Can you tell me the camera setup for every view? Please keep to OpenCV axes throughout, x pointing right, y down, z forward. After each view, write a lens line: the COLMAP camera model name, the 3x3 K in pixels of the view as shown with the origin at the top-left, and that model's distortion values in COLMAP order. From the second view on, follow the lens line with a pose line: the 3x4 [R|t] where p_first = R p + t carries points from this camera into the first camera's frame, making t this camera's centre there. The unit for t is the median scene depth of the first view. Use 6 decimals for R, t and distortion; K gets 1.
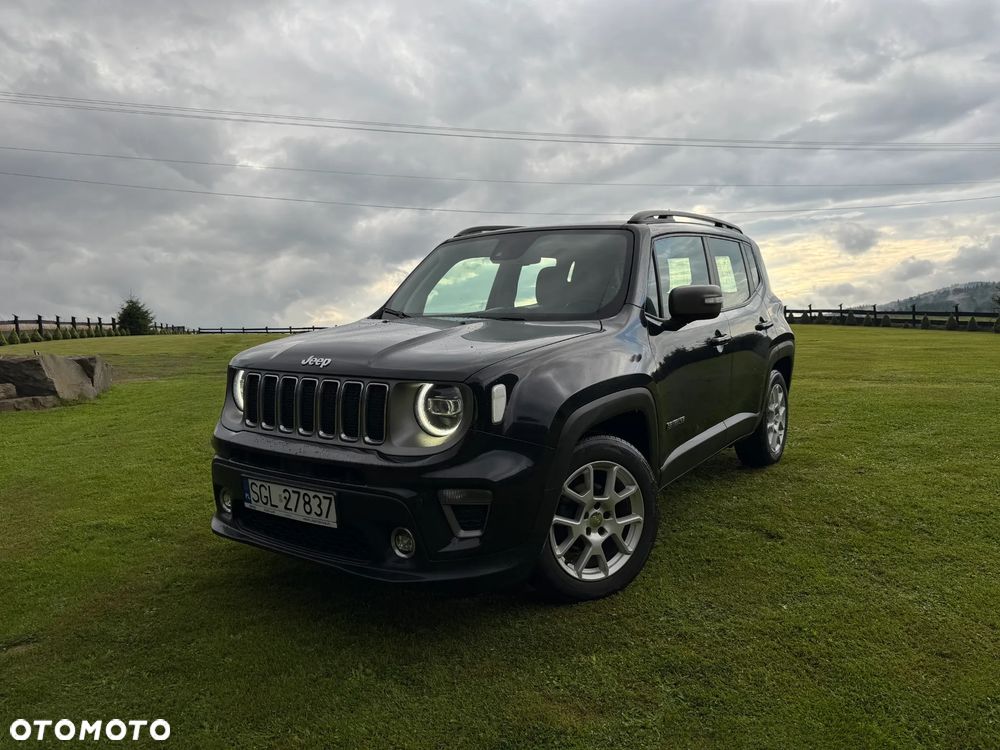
lens RADIAL K [[717.8, 0, 502.8], [0, 717.8, 374.5], [0, 0, 1]] dist [0.046365, -0.053625]
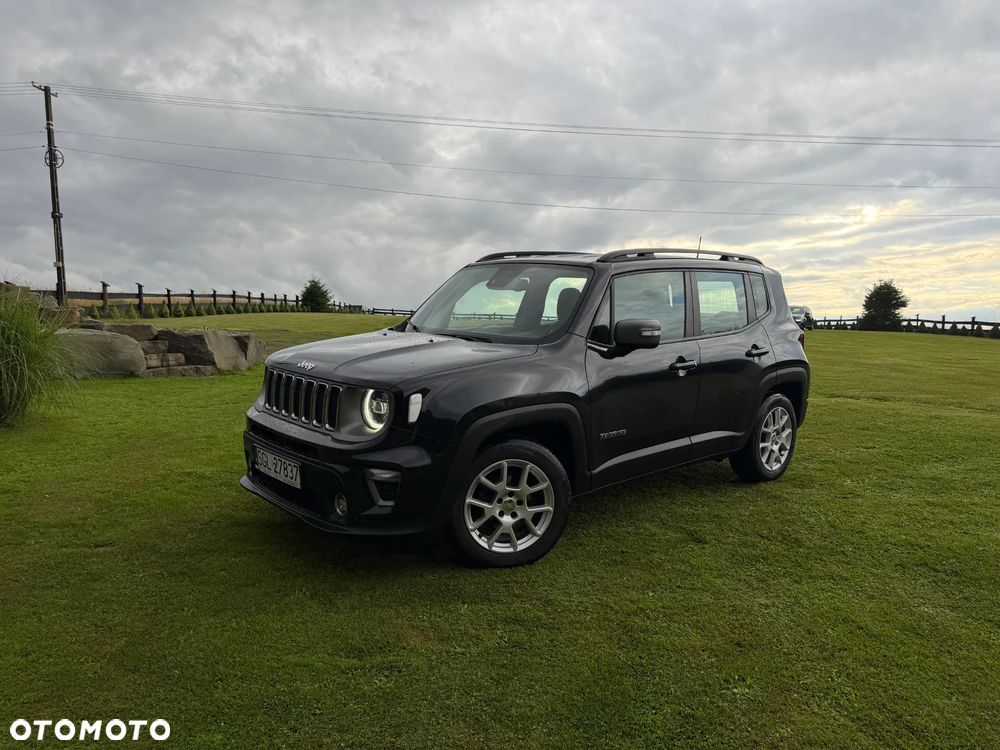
lens RADIAL K [[717.8, 0, 518.4], [0, 717.8, 364.7], [0, 0, 1]] dist [0.046365, -0.053625]
pose [[0.974359, 0.068523, -0.214310, 0.337099], [-0.068449, 0.997624, 0.007774, -0.046248], [0.214334, 0.007094, 0.976735, -0.191052]]
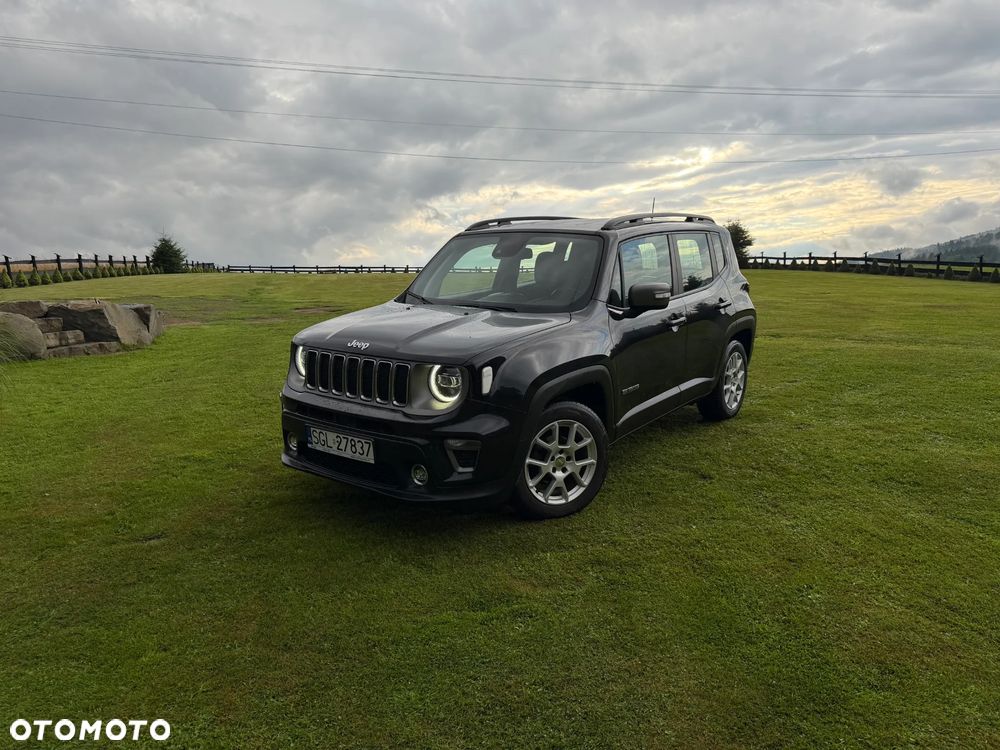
lens RADIAL K [[717.8, 0, 505.0], [0, 717.8, 369.4], [0, 0, 1]] dist [0.046365, -0.053625]
pose [[0.999229, 0.018380, -0.034686, 0.058160], [-0.015628, 0.996830, 0.078014, -0.067748], [0.036010, -0.077412, 0.996349, -0.304489]]
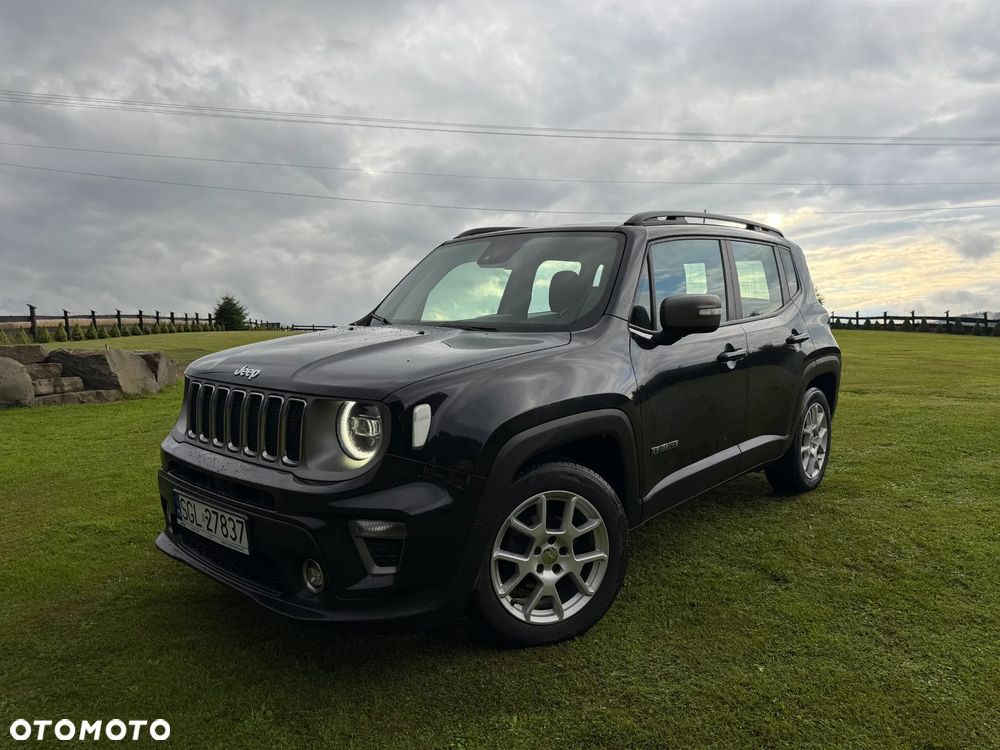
lens RADIAL K [[717.8, 0, 515.1], [0, 717.8, 371.1], [0, 0, 1]] dist [0.046365, -0.053625]
pose [[0.993835, 0.025236, -0.107959, 0.150374], [-0.025824, 0.999658, -0.004055, -0.019873], [0.107820, 0.006818, 0.994147, 0.086670]]
